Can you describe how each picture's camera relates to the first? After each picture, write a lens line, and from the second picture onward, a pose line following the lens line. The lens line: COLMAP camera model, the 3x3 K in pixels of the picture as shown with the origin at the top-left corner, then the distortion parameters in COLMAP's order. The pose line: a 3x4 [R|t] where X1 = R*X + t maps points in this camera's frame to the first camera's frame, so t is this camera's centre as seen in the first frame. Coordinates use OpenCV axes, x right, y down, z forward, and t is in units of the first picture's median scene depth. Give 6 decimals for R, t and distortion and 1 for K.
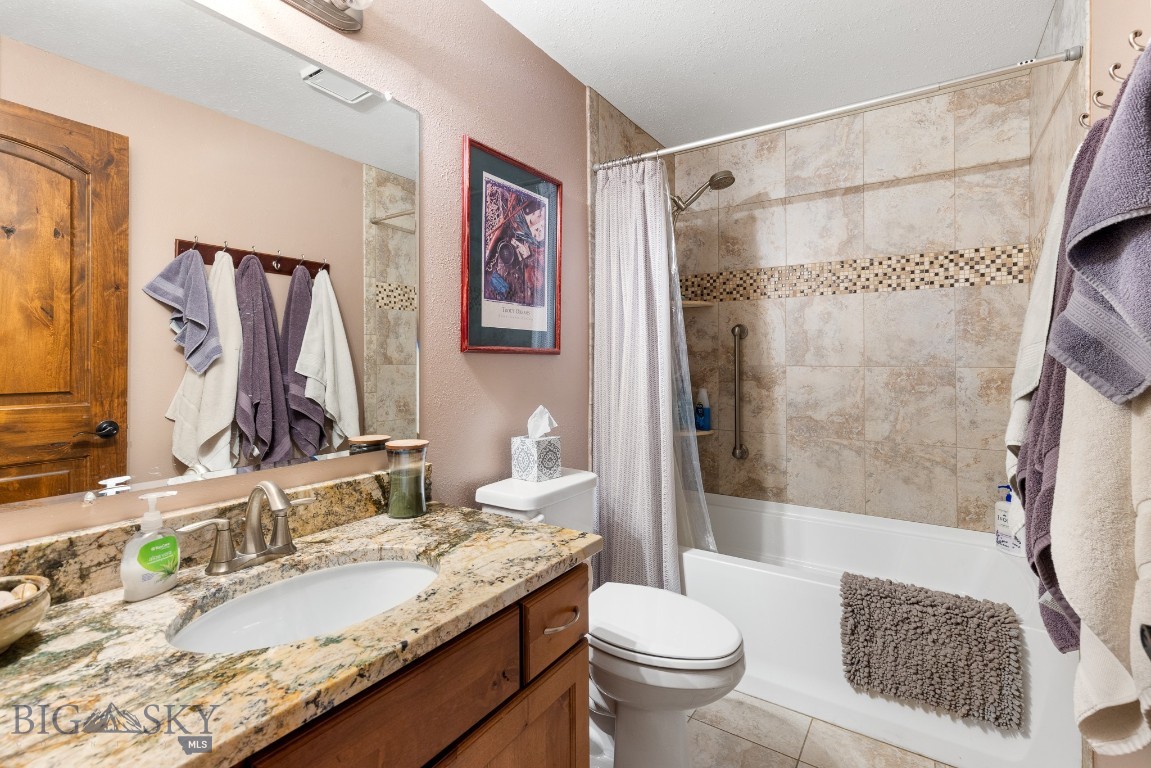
lens RADIAL K [[523.9, 0, 580.7], [0, 523.9, 360.6], [0, 0, 1]] dist [0.011485, -0.000842]
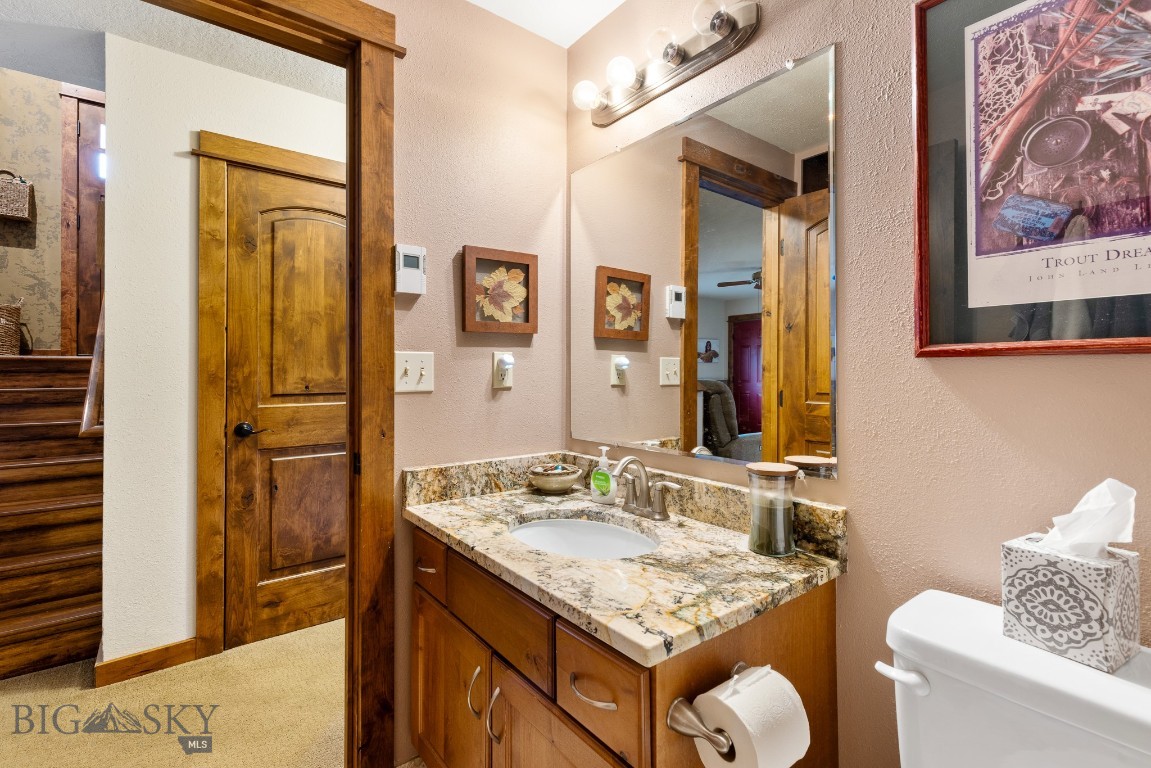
lens RADIAL K [[523.9, 0, 570.1], [0, 523.9, 366.4], [0, 0, 1]] dist [0.011485, -0.000842]
pose [[-0.323854, -0.005859, -0.946089, 0.688079], [0.004944, 0.999957, -0.007885, -0.001652], [0.946094, -0.007231, -0.323811, 1.135567]]
